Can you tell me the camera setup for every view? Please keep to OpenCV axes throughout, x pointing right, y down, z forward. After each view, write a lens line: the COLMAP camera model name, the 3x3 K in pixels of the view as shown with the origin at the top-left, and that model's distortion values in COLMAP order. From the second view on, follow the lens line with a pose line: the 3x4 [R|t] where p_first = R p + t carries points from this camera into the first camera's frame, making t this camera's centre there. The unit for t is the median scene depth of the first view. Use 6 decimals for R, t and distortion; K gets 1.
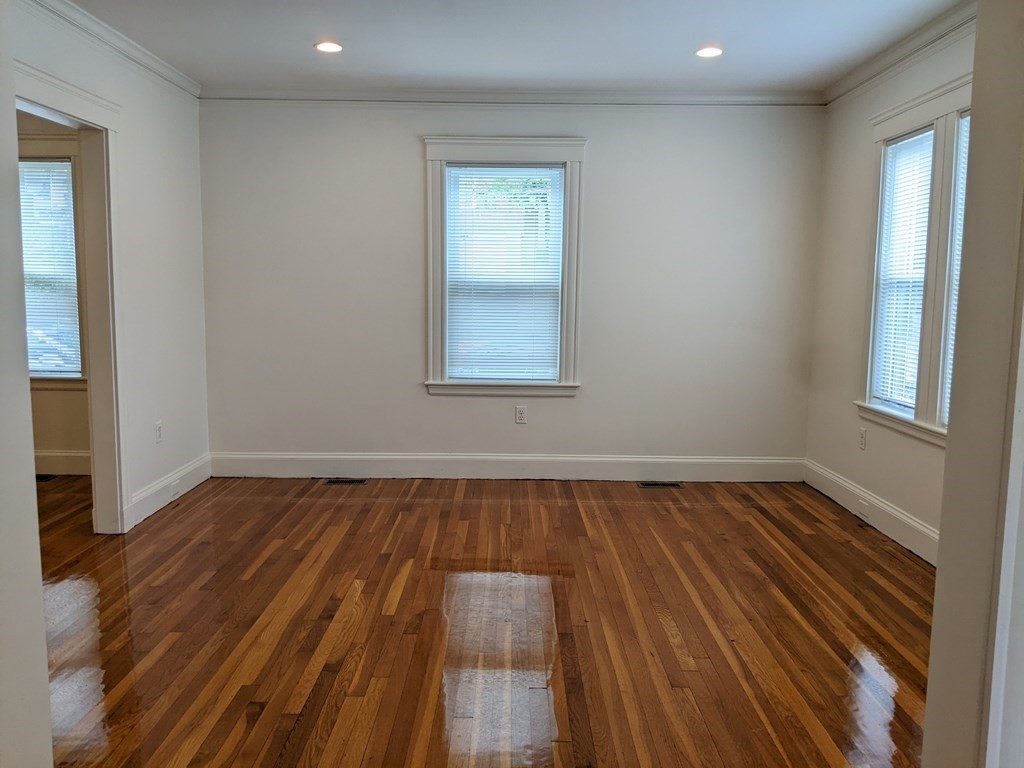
lens RADIAL K [[814.0, 0, 512.0], [0, 814.0, 384.0], [0, 0, 1]] dist [0.130018, -0.291521]
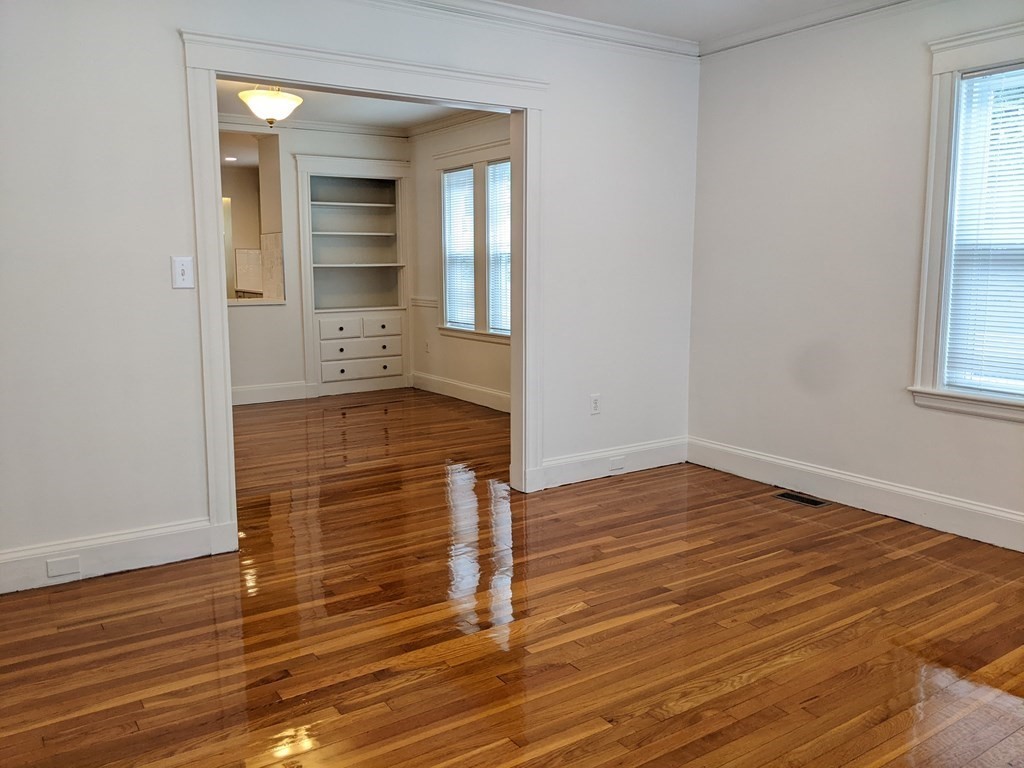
lens RADIAL K [[814.0, 0, 512.0], [0, 814.0, 384.0], [0, 0, 1]] dist [0.130018, -0.291521]
pose [[0.555627, 0.107362, -0.824470, 0.358470], [-0.086003, 0.993730, 0.071444, -0.032168], [0.826971, 0.031211, 0.561377, 0.370724]]
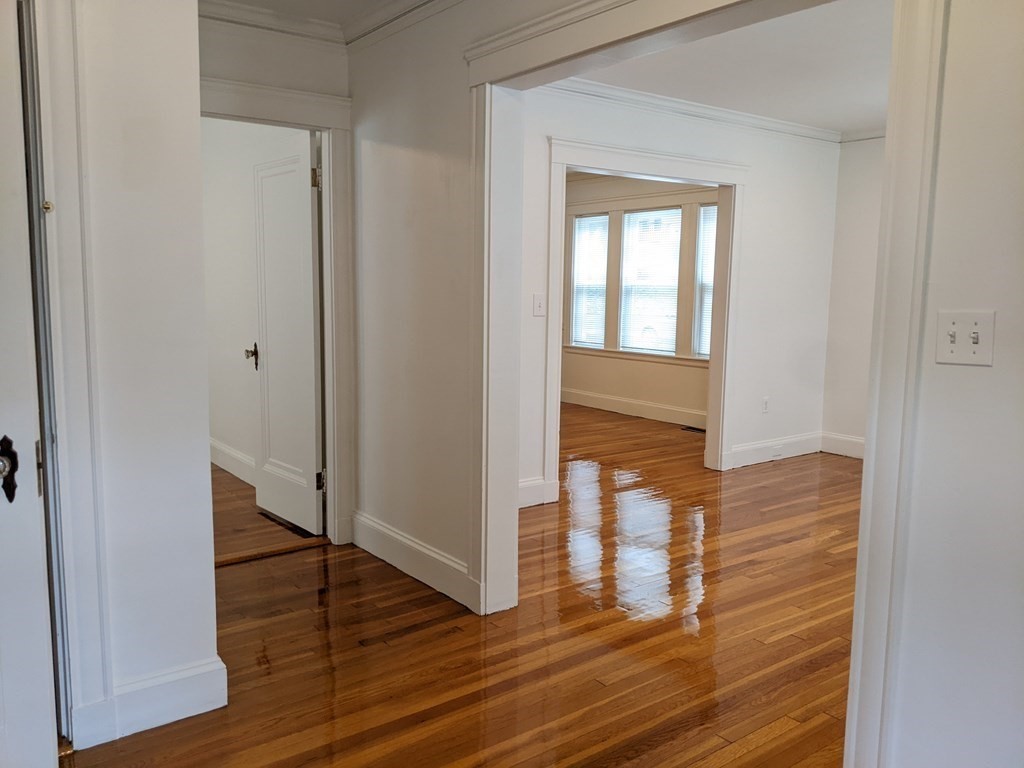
lens RADIAL K [[812.1, 0, 509.9], [0, 812.1, 401.1], [0, 0, 1]] dist [0.136888, -0.272425]
pose [[0.598782, 0.109906, -0.793335, 0.399624], [-0.098952, 0.993103, 0.062895, 0.008530], [0.794776, 0.040842, 0.605528, -0.142283]]
